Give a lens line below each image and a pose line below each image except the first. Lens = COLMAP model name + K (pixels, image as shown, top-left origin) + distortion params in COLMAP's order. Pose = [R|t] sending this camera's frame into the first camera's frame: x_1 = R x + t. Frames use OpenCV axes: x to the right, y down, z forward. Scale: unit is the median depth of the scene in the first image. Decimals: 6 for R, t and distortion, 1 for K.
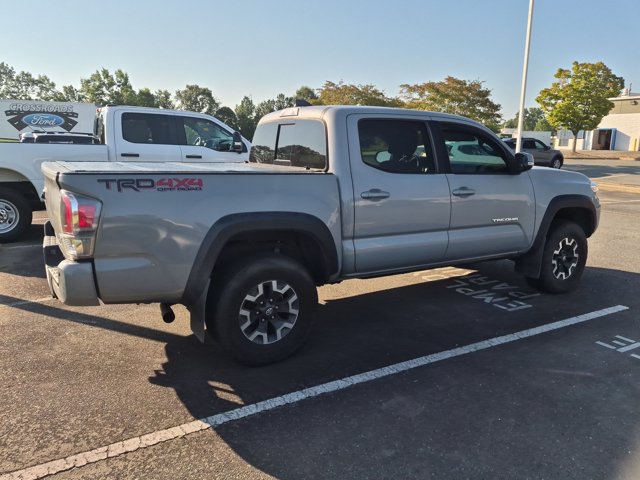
lens RADIAL K [[486.5, 0, 323.9], [0, 486.5, 256.3], [0, 0, 1]] dist [0.056827, -0.061131]
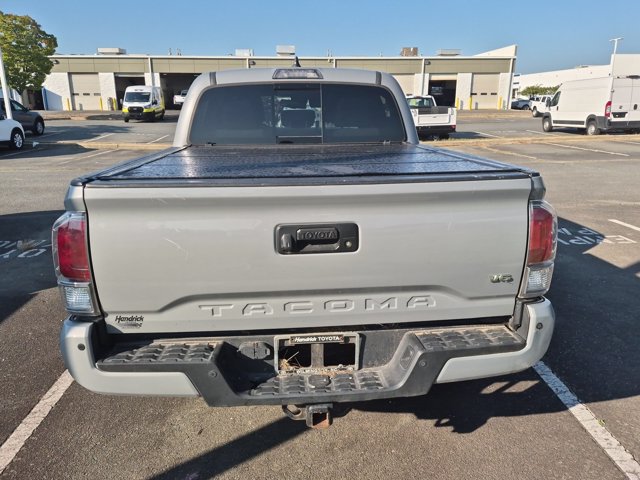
lens RADIAL K [[483.5, 0, 316.5], [0, 483.5, 257.3], [0, 0, 1]] dist [0.069871, -0.068826]
pose [[0.427460, -0.280600, 0.859384, -0.971404], [0.208675, 0.955565, 0.208208, -0.210068], [-0.879621, 0.090331, 0.467020, 0.755038]]
